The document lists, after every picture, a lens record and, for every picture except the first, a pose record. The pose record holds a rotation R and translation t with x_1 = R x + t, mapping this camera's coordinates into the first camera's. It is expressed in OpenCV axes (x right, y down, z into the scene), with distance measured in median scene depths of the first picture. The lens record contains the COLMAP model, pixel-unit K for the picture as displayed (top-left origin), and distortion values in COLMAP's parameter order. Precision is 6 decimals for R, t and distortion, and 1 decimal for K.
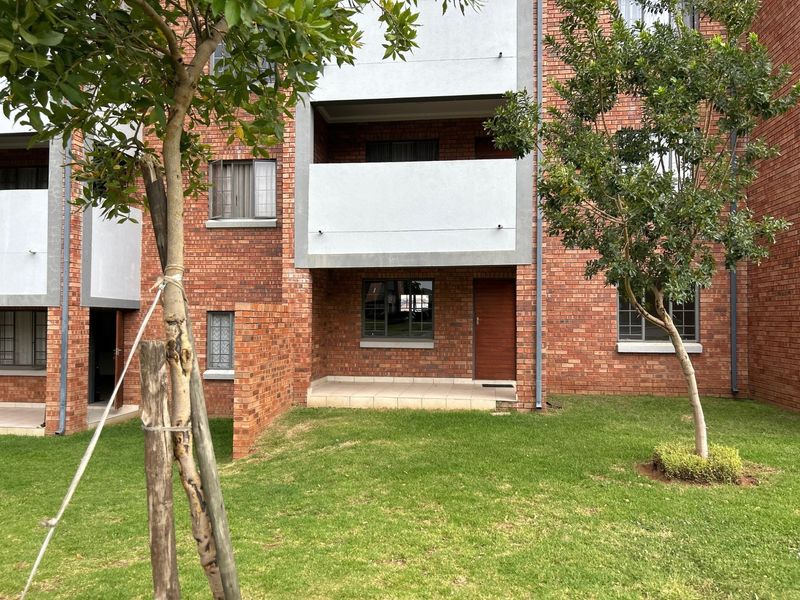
lens RADIAL K [[598.7, 0, 400.3], [0, 598.7, 303.1], [0, 0, 1]] dist [0.015036, -0.003961]
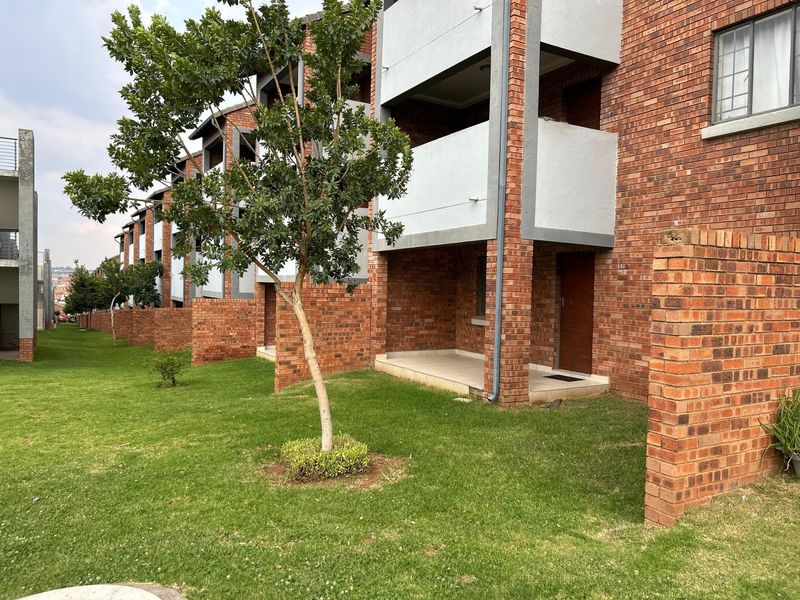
lens RADIAL K [[598.7, 0, 400.1], [0, 598.7, 299.4], [0, 0, 1]] dist [0.015036, -0.003961]
pose [[0.607172, 0.028041, -0.794076, 0.699280], [0.000555, 0.999362, 0.035715, -0.005626], [0.794570, -0.022126, 0.606769, 0.292580]]
